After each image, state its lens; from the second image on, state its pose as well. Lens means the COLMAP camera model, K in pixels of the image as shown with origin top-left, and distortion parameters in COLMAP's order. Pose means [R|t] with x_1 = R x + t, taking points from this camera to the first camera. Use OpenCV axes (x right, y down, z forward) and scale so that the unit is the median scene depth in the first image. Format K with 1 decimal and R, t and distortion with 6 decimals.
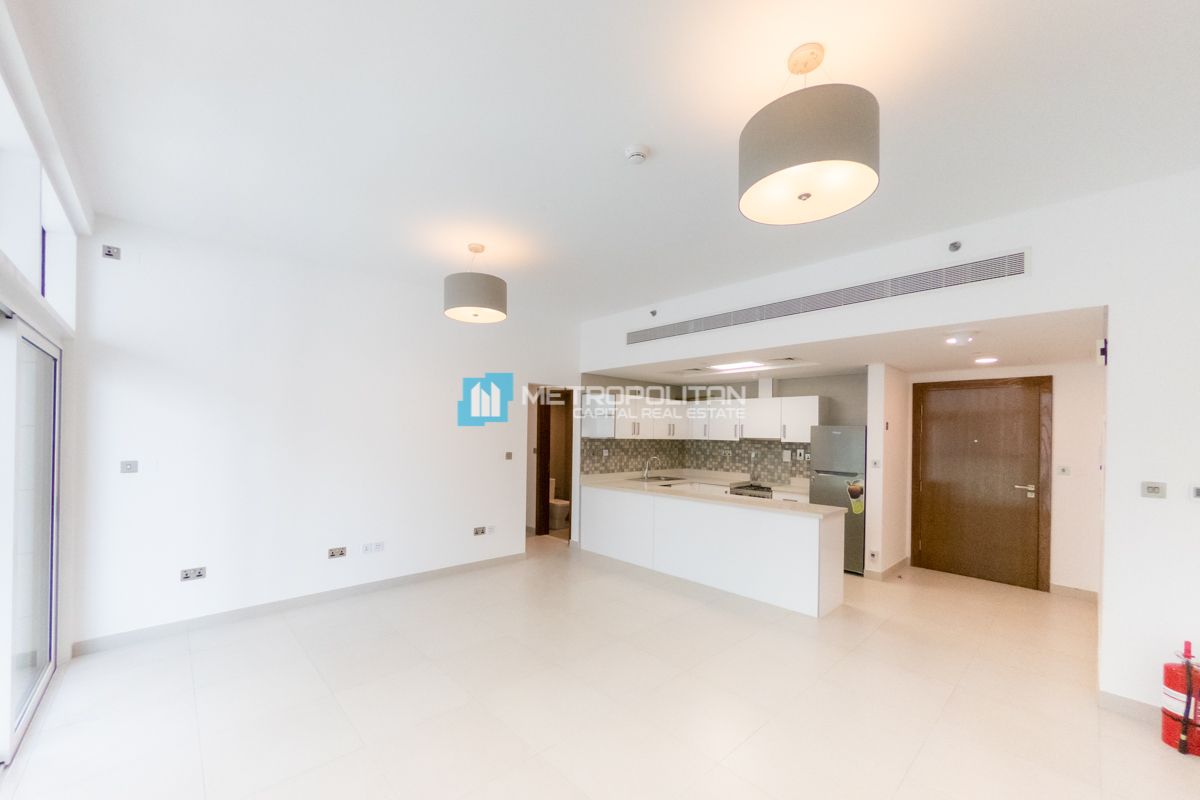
lens RADIAL K [[455.7, 0, 583.5], [0, 455.7, 427.0], [0, 0, 1]] dist [0.000715, 0.000028]
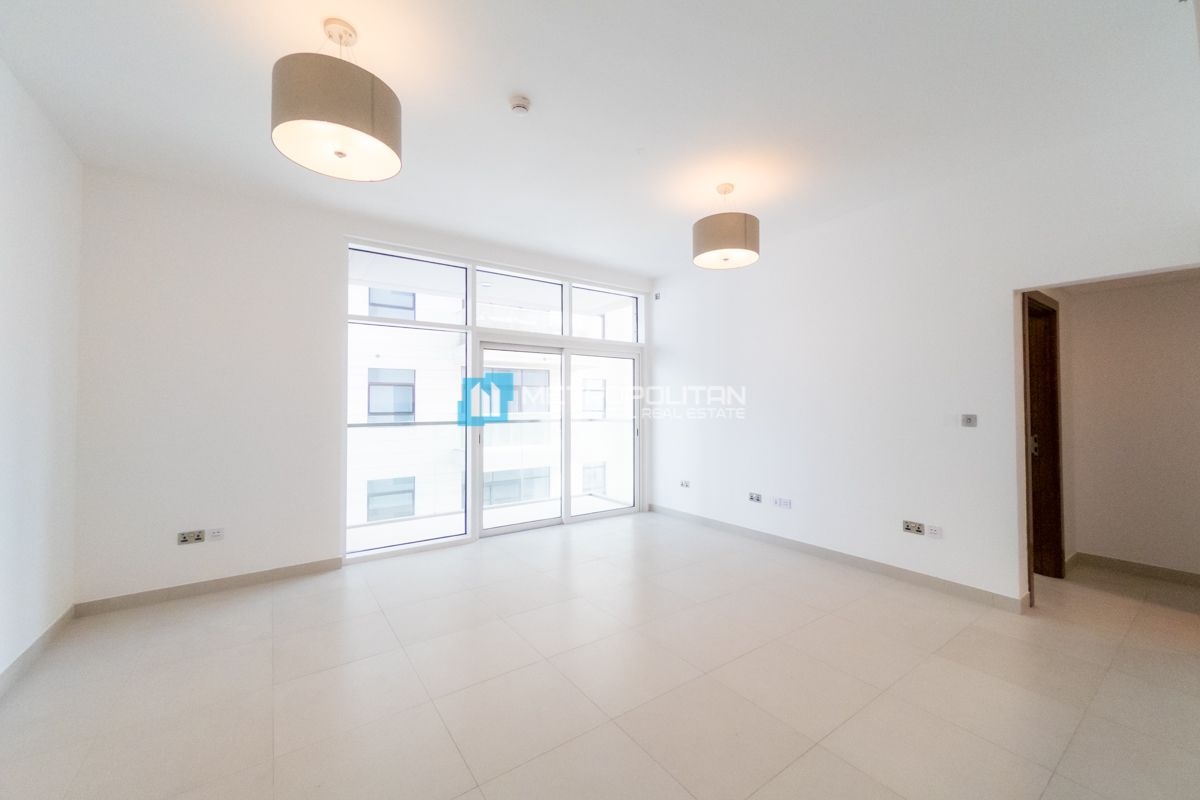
lens RADIAL K [[459.7, 0, 597.7], [0, 459.7, 392.5], [0, 0, 1]] dist [0.000877, 0.000052]
pose [[-0.106876, -0.039333, -0.993494, 0.413132], [0.007799, 0.999153, -0.040396, 0.041098], [0.994242, -0.012066, -0.106478, 0.485463]]
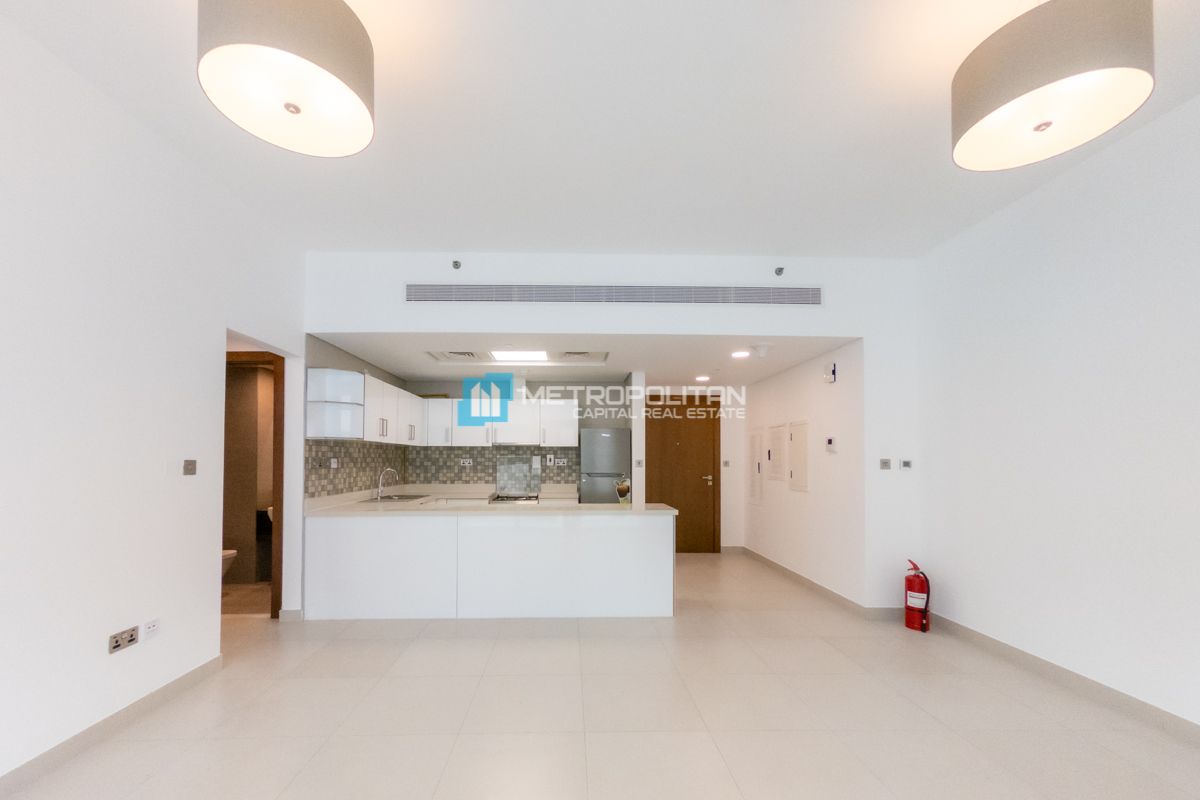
lens RADIAL K [[458.2, 0, 577.0], [0, 458.2, 446.8], [0, 0, 1]] dist [-0.000885, -0.000134]
pose [[0.655019, 0.003986, 0.755602, -0.221070], [-0.000278, 0.999987, -0.005034, 0.036271], [-0.755612, 0.003087, 0.655012, 0.306090]]
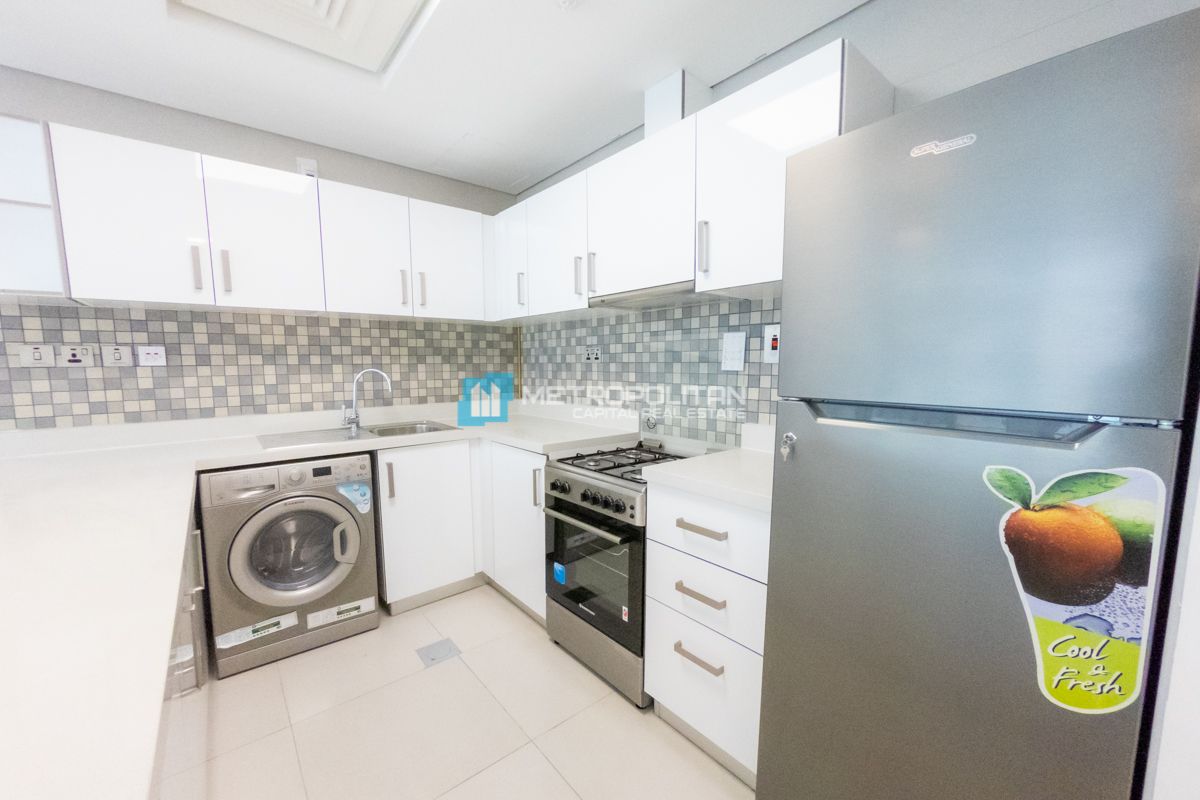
lens RADIAL K [[466.1, 0, 603.5], [0, 466.1, 407.9], [0, 0, 1]] dist [0.002268, 0.000215]
pose [[0.999169, -0.019656, -0.035720, 0.370325], [0.023644, 0.993096, 0.114901, 0.062675], [0.033215, -0.115650, 0.992735, 0.689608]]
